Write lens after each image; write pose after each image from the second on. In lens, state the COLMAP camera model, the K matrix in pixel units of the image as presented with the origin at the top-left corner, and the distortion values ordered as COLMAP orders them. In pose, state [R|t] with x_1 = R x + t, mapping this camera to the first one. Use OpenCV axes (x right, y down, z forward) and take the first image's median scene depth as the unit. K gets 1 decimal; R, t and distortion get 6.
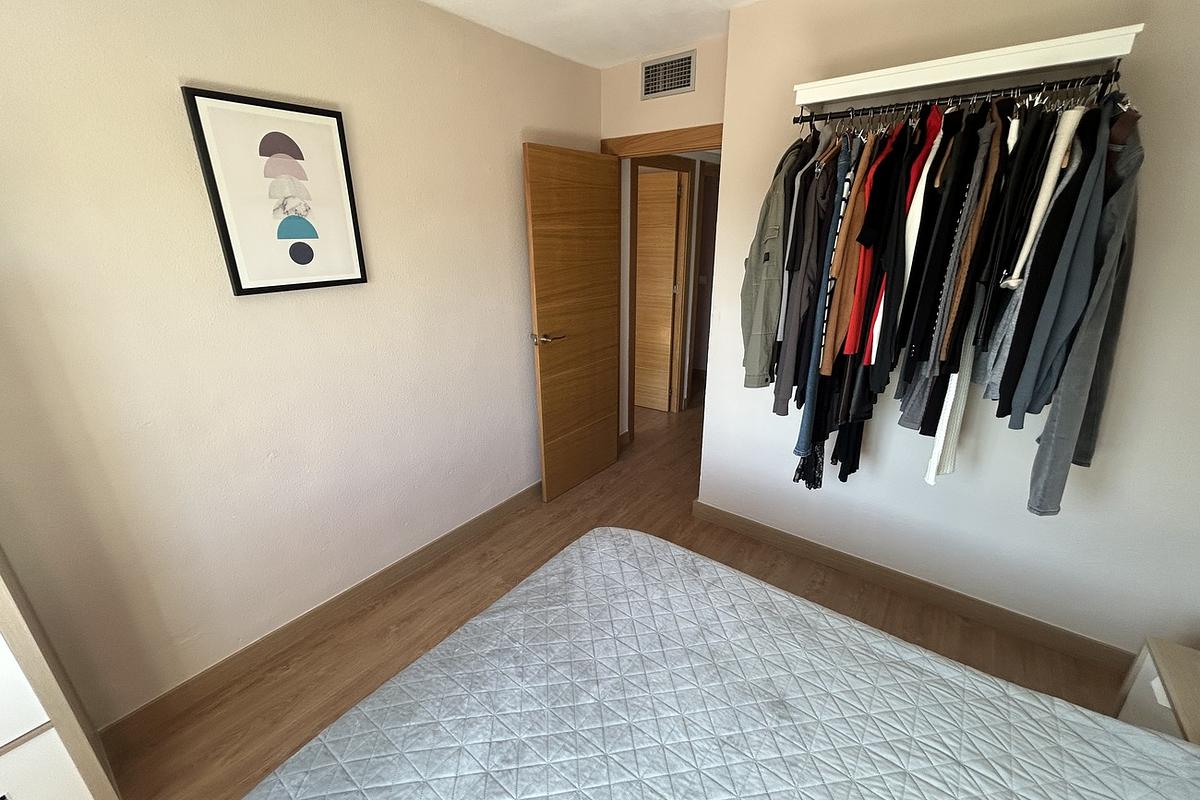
lens RADIAL K [[484.1, 0, 597.2], [0, 484.1, 399.5], [0, 0, 1]] dist [-0.003247, 0.001887]
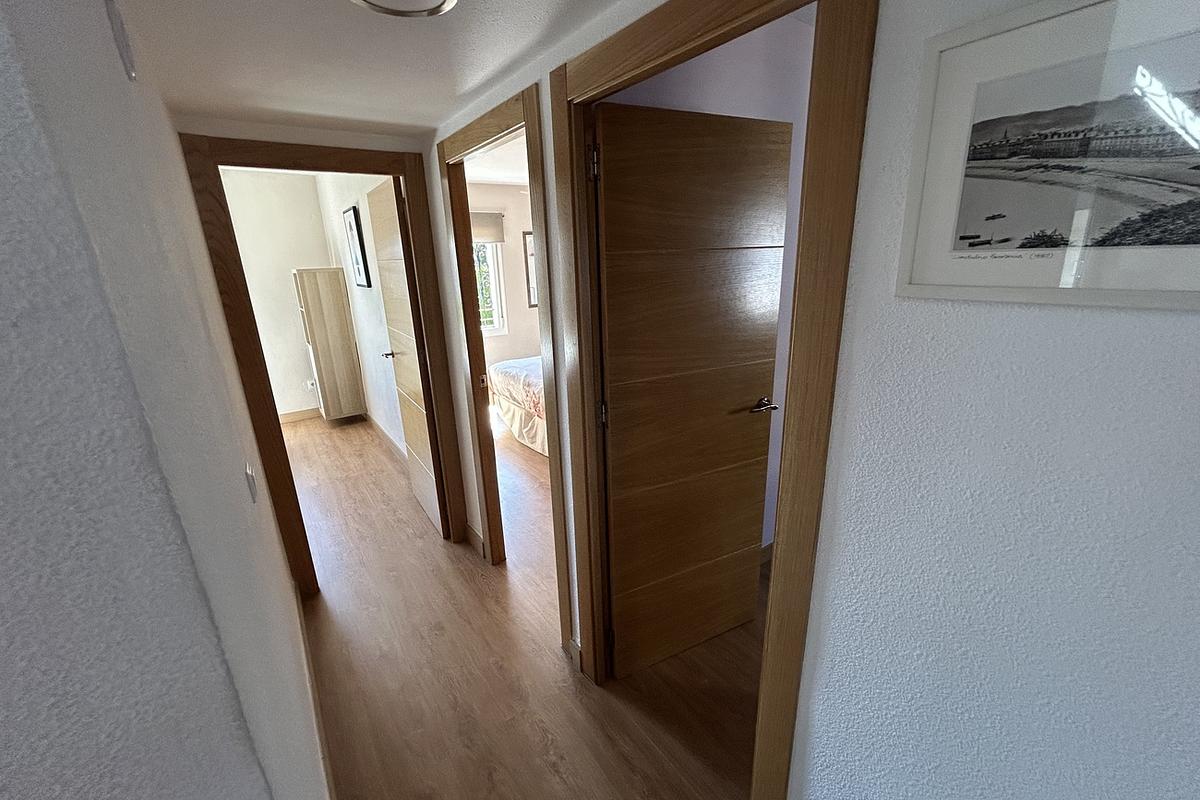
lens RADIAL K [[484.1, 0, 597.2], [0, 484.1, 399.5], [0, 0, 1]] dist [-0.003247, 0.001887]
pose [[-0.283743, 0.291004, -0.913677, 1.093211], [-0.290205, 0.882094, 0.371068, -0.775738], [0.913931, 0.370442, -0.165837, 2.169711]]
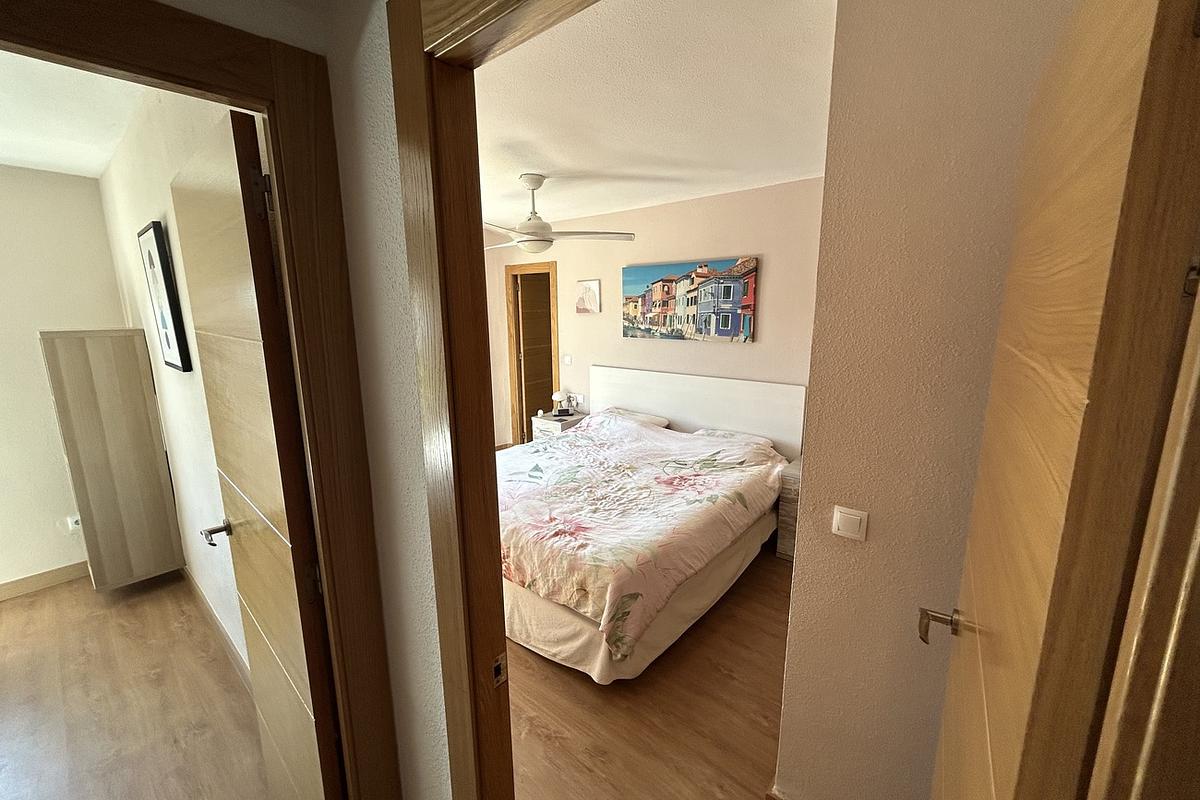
lens RADIAL K [[484.1, 0, 597.2], [0, 484.1, 399.5], [0, 0, 1]] dist [-0.003247, 0.001887]
pose [[-0.055876, 0.196027, -0.979005, 0.466667], [-0.327579, 0.922661, 0.203442, -0.638569], [0.943170, 0.332069, 0.012659, 1.713369]]
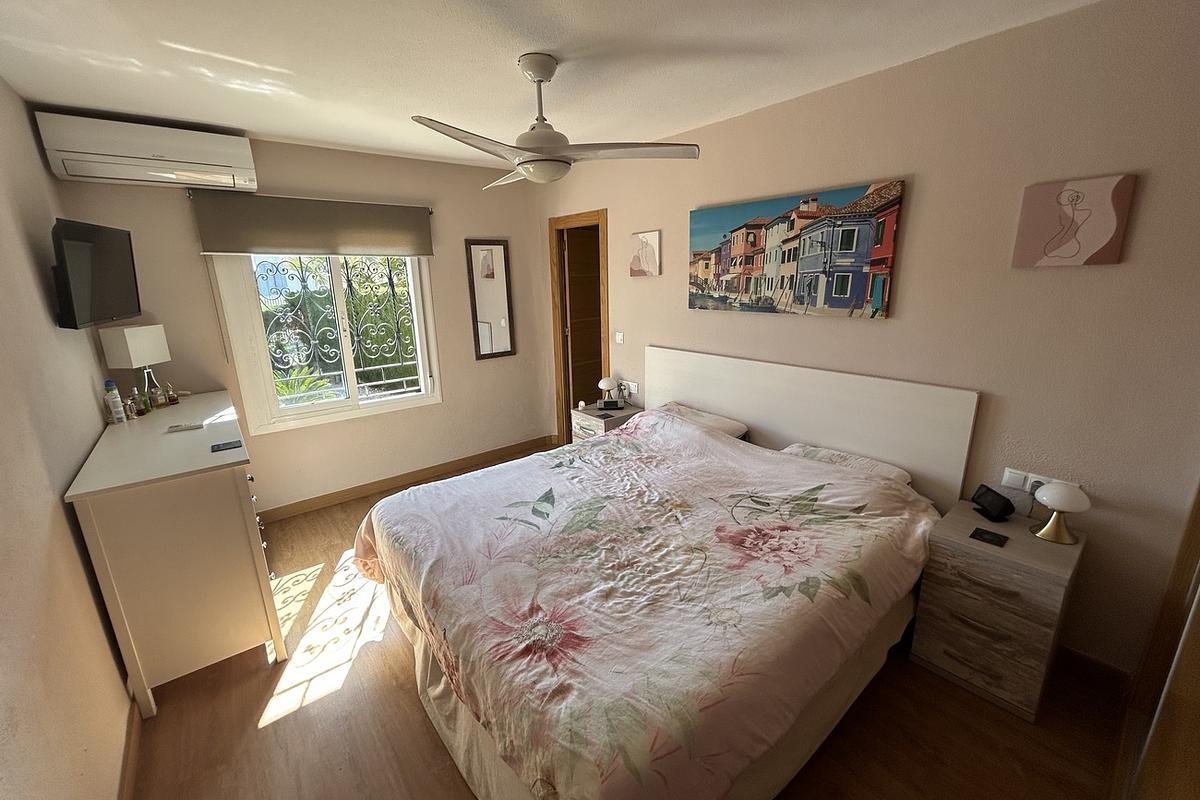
lens RADIAL K [[480.6, 0, 600.0], [0, 480.6, 400.0], [0, 0, 1]] dist [-0.006856, 0.000017]
pose [[-0.230340, 0.255710, -0.938912, -0.073535], [-0.307154, 0.896427, 0.319492, -0.638408], [0.923364, 0.361982, -0.127940, 1.795711]]
